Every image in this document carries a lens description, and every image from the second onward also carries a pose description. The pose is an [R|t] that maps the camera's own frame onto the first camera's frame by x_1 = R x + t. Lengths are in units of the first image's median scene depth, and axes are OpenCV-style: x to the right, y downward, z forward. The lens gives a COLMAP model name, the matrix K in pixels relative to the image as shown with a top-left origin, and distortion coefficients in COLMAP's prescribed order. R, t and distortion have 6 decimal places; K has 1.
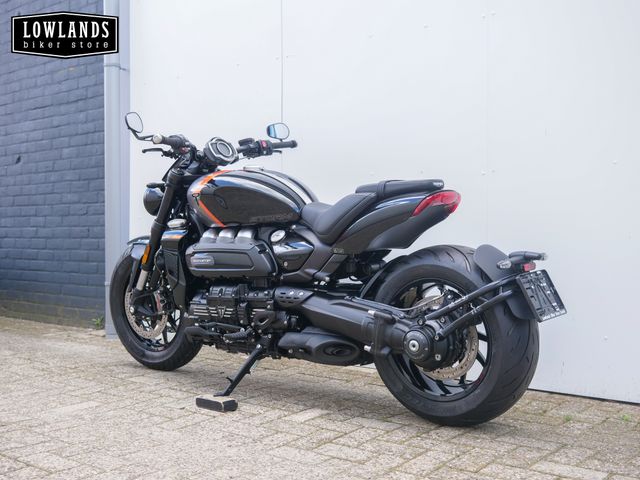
lens RADIAL K [[736.5, 0, 320.0], [0, 736.5, 240.0], [0, 0, 1]] dist [-0.028548, -0.005243]
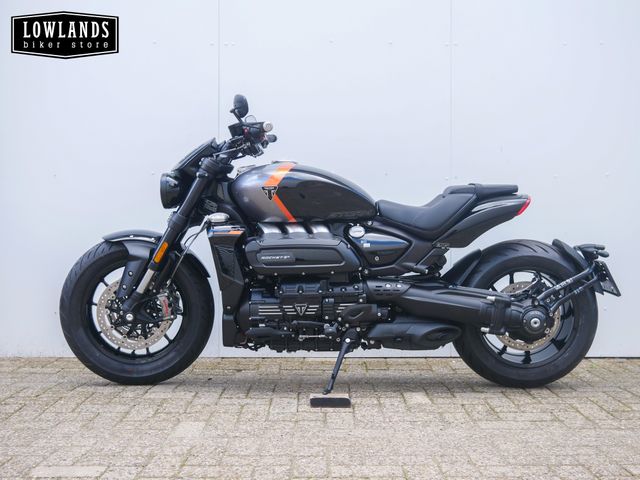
lens RADIAL K [[736.5, 0, 320.0], [0, 736.5, 240.0], [0, 0, 1]] dist [-0.028548, -0.005243]
pose [[0.778669, -0.005360, 0.627412, -0.751347], [0.001210, 0.999974, 0.007040, -0.001019], [-0.627433, -0.004723, 0.778656, 0.235301]]
